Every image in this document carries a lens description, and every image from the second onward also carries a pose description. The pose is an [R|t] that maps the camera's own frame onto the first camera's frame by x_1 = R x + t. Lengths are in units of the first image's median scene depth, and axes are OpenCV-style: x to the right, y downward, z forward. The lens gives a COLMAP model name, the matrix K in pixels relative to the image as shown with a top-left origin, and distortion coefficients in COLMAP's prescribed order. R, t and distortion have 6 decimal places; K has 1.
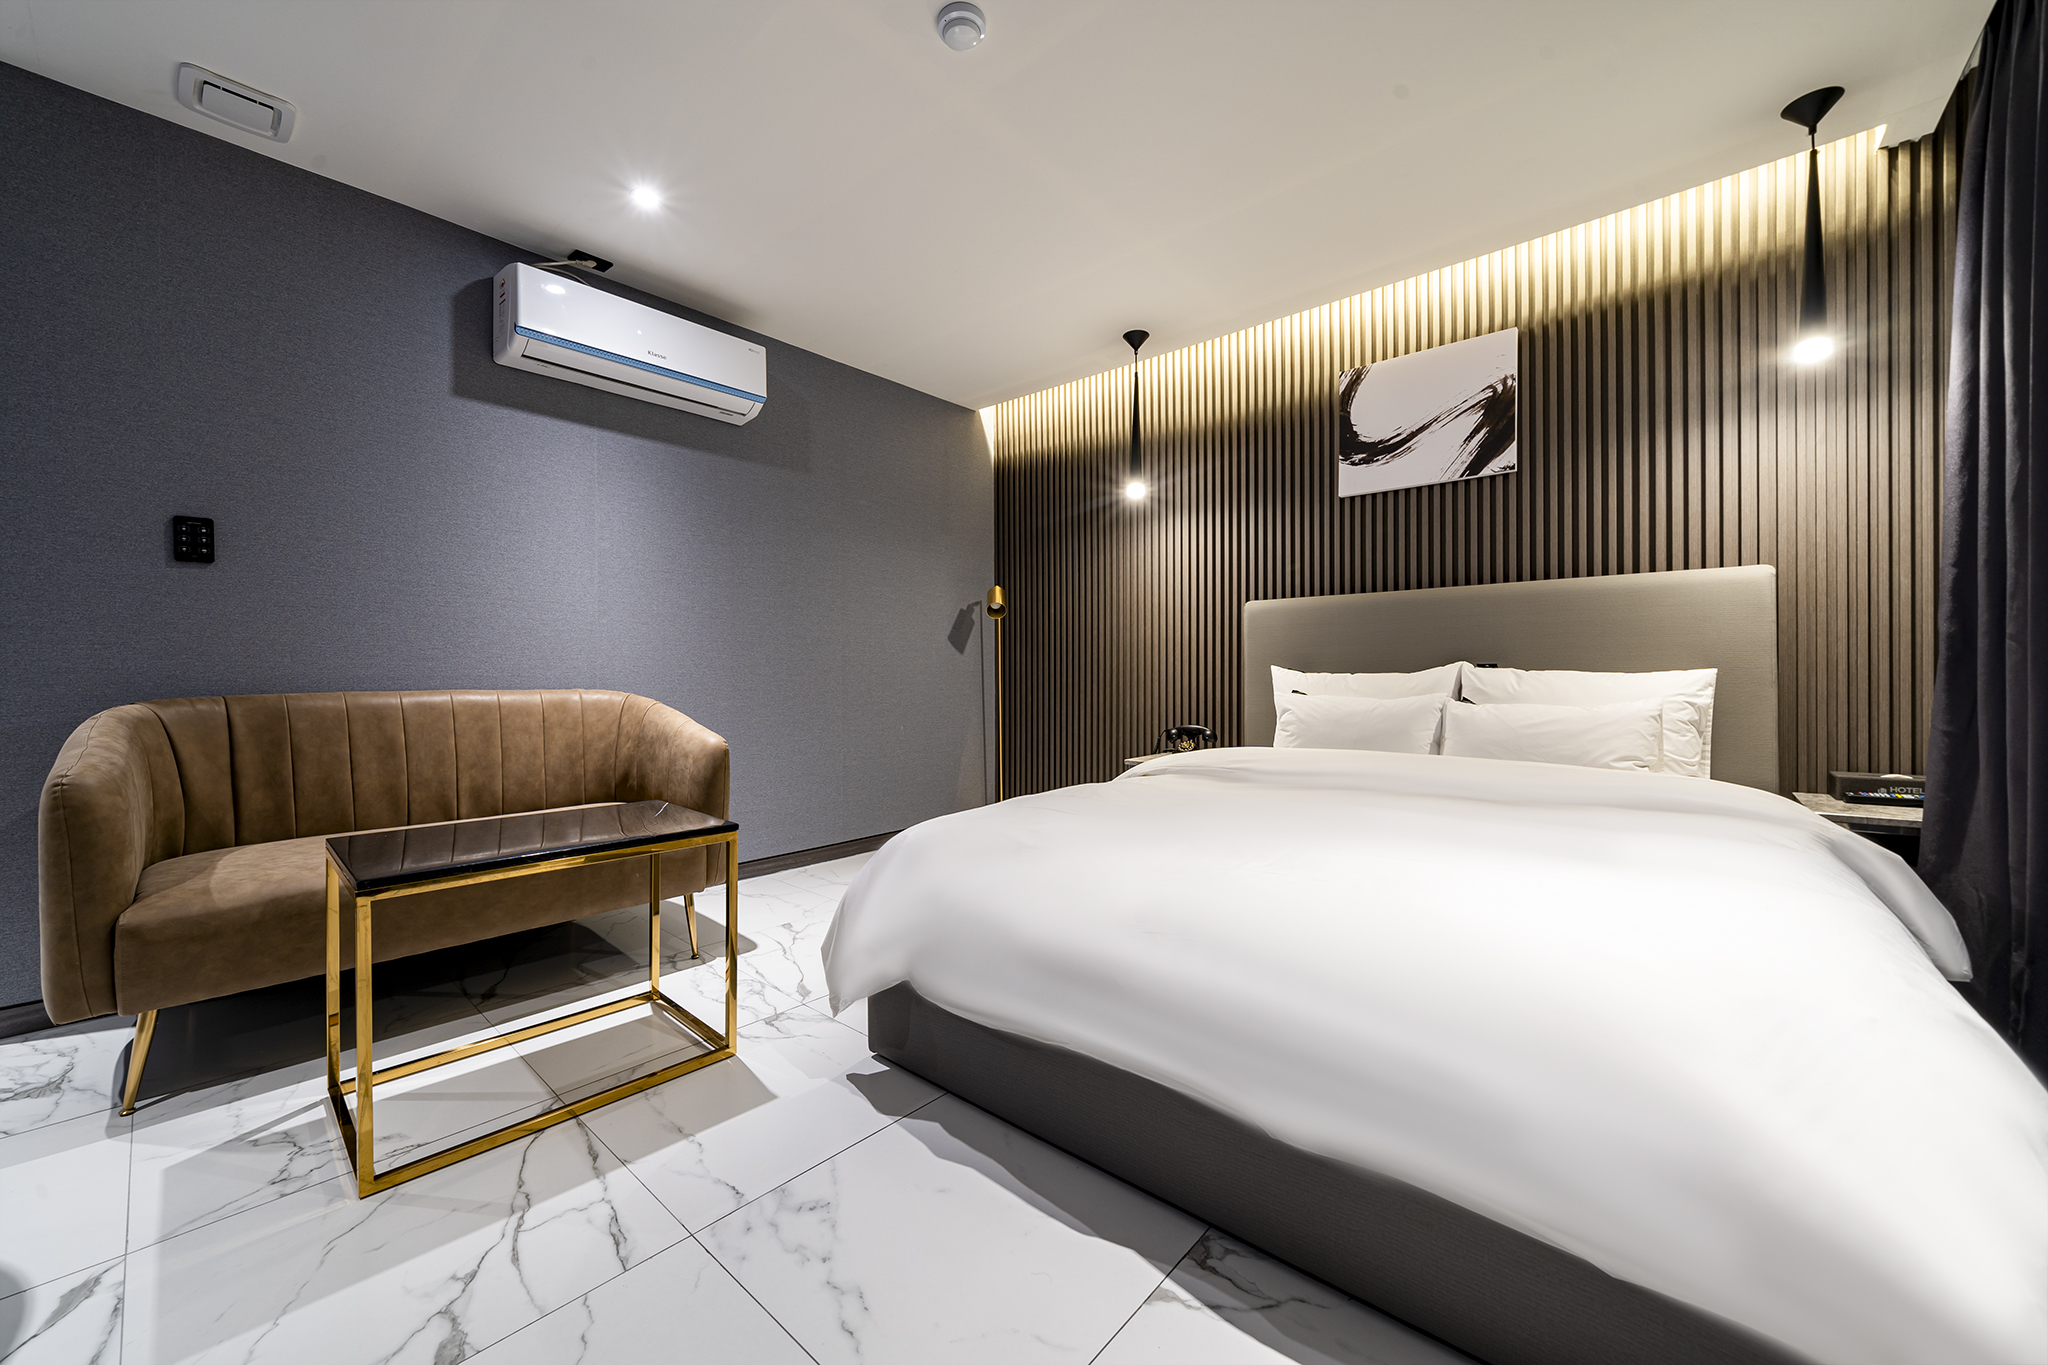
lens RADIAL K [[786.2, 0, 1040.9], [0, 786.2, 679.4], [0, 0, 1]] dist [-0.000667, 0.000004]
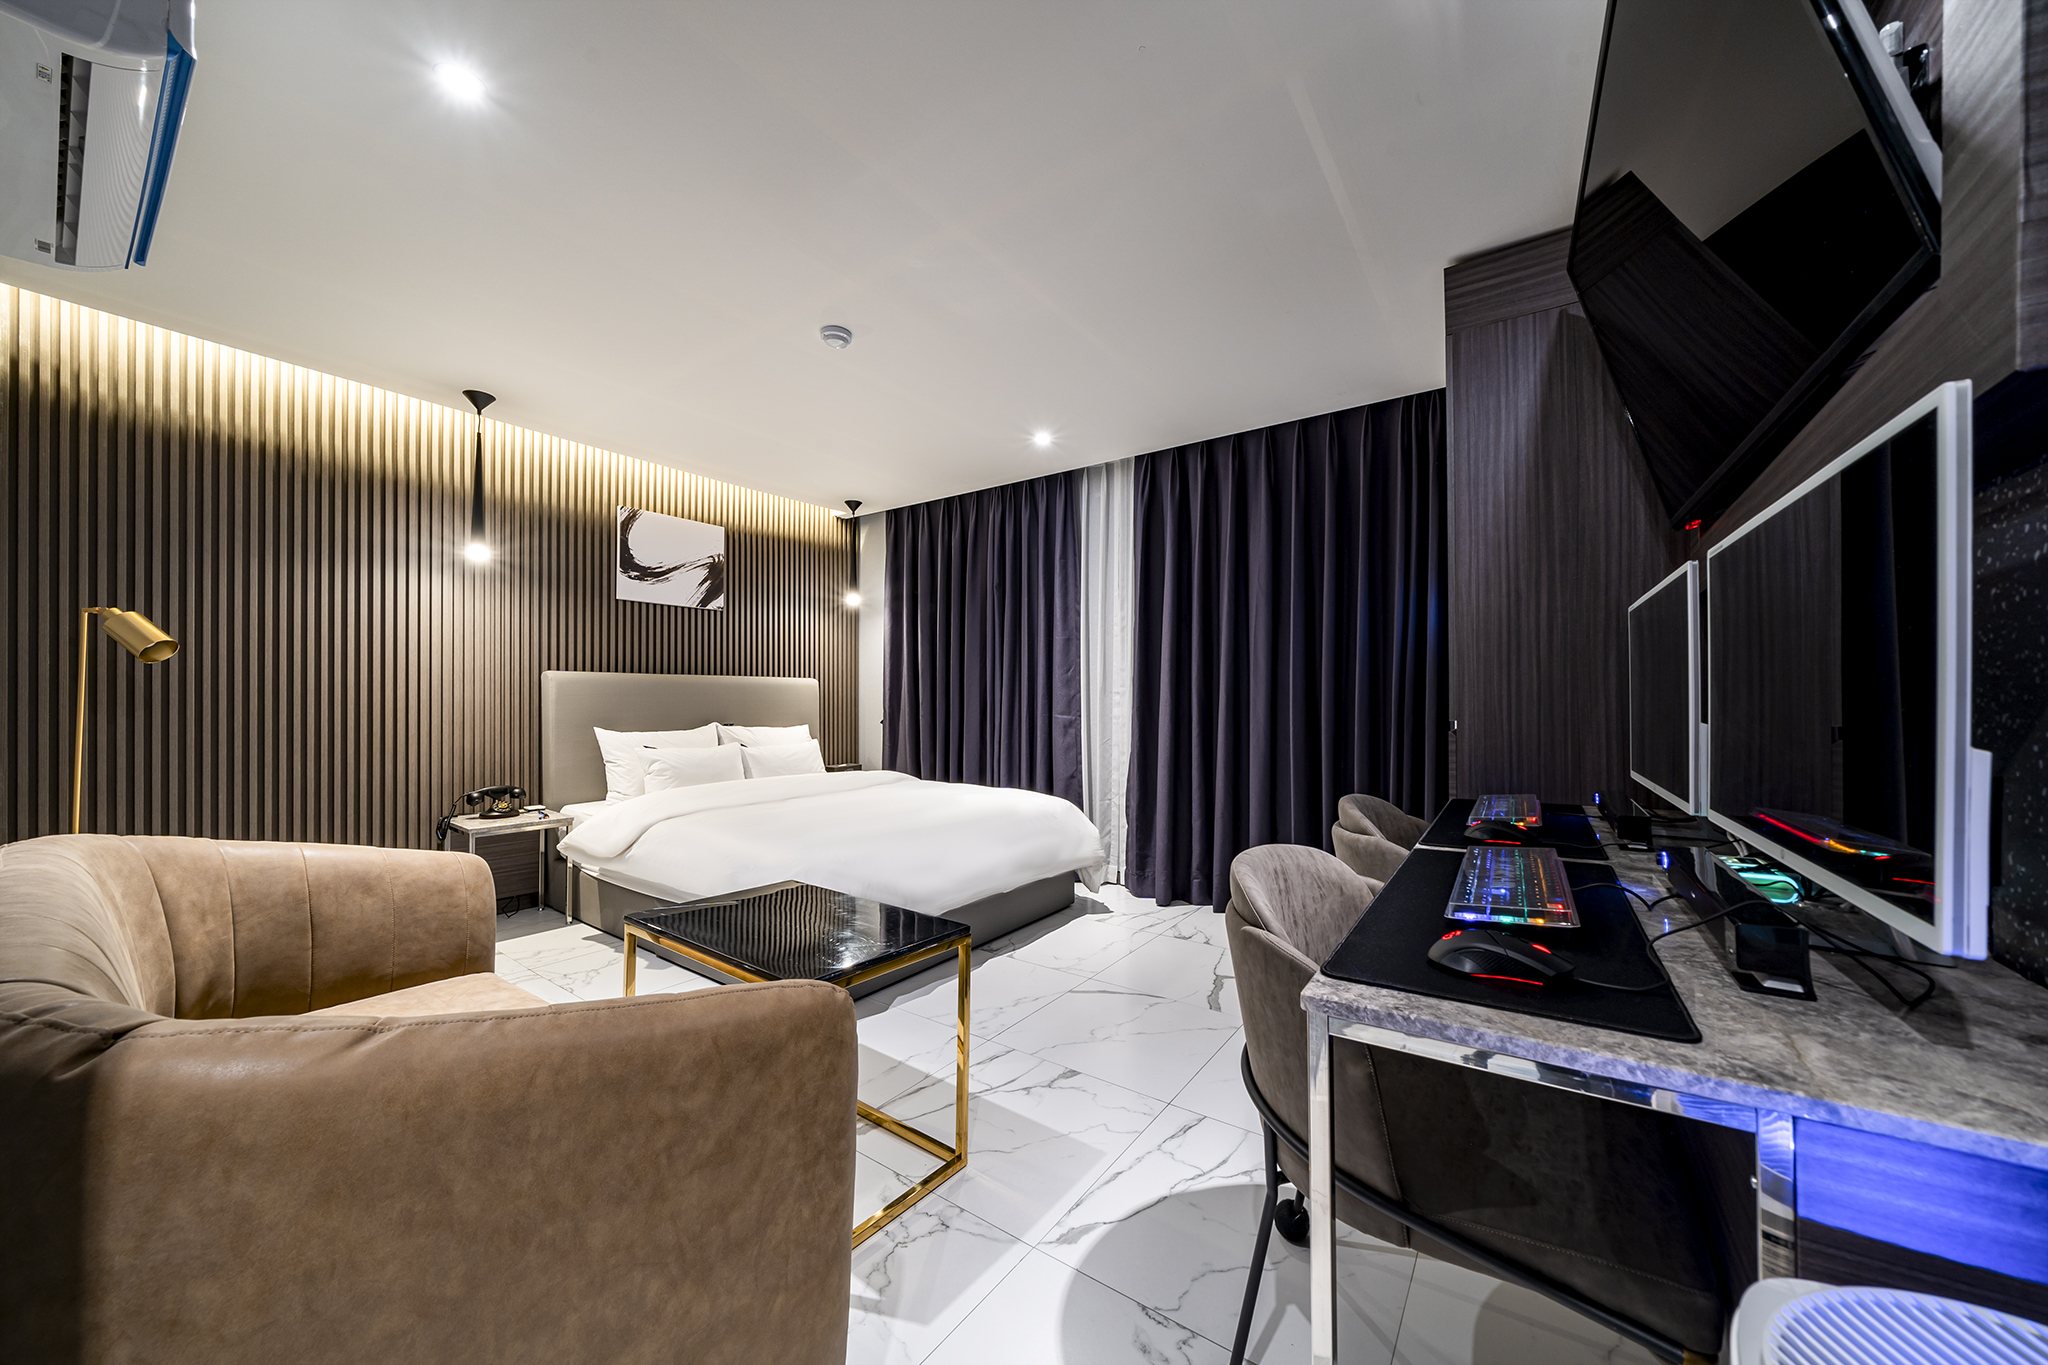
lens RADIAL K [[707.6, 0, 1030.6], [0, 707.6, 698.4], [0, 0, 1]] dist [-0.006871, 0.000348]
pose [[-0.101825, 0.008795, 0.994763, -0.974989], [0.005506, 0.999951, -0.008277, -0.054817], [-0.994787, 0.004635, -0.101869, 0.475654]]
